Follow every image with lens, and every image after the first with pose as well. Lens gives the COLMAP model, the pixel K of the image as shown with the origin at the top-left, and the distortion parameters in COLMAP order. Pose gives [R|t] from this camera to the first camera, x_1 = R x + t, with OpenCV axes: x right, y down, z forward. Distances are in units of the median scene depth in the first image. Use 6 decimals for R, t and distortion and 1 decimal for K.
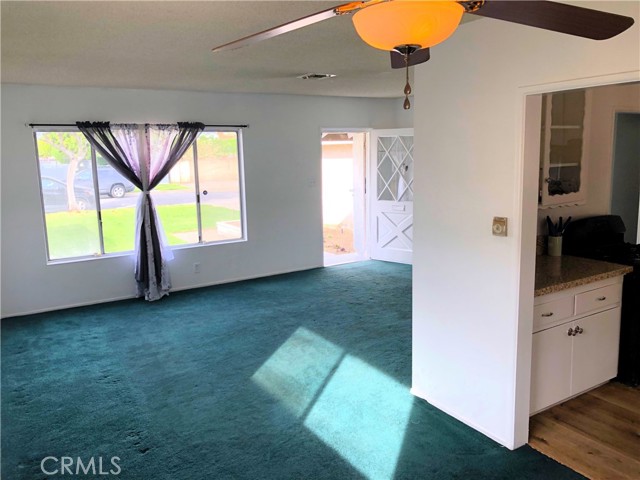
lens RADIAL K [[526.7, 0, 322.6], [0, 526.7, 241.2], [0, 0, 1]] dist [0.040005, -0.062529]
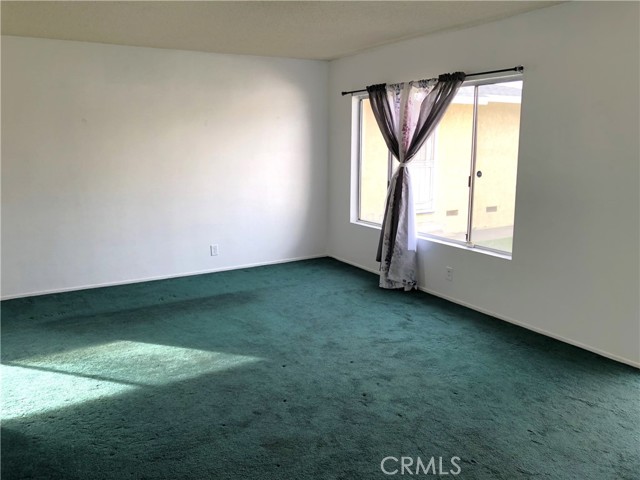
lens RADIAL K [[526.7, 0, 321.7], [0, 526.7, 236.8], [0, 0, 1]] dist [0.040005, -0.062529]
pose [[-0.018526, 0.202700, -0.979066, 0.544071], [-0.170045, 0.964329, 0.202866, -0.134508], [0.985262, 0.170243, 0.016603, 0.907219]]
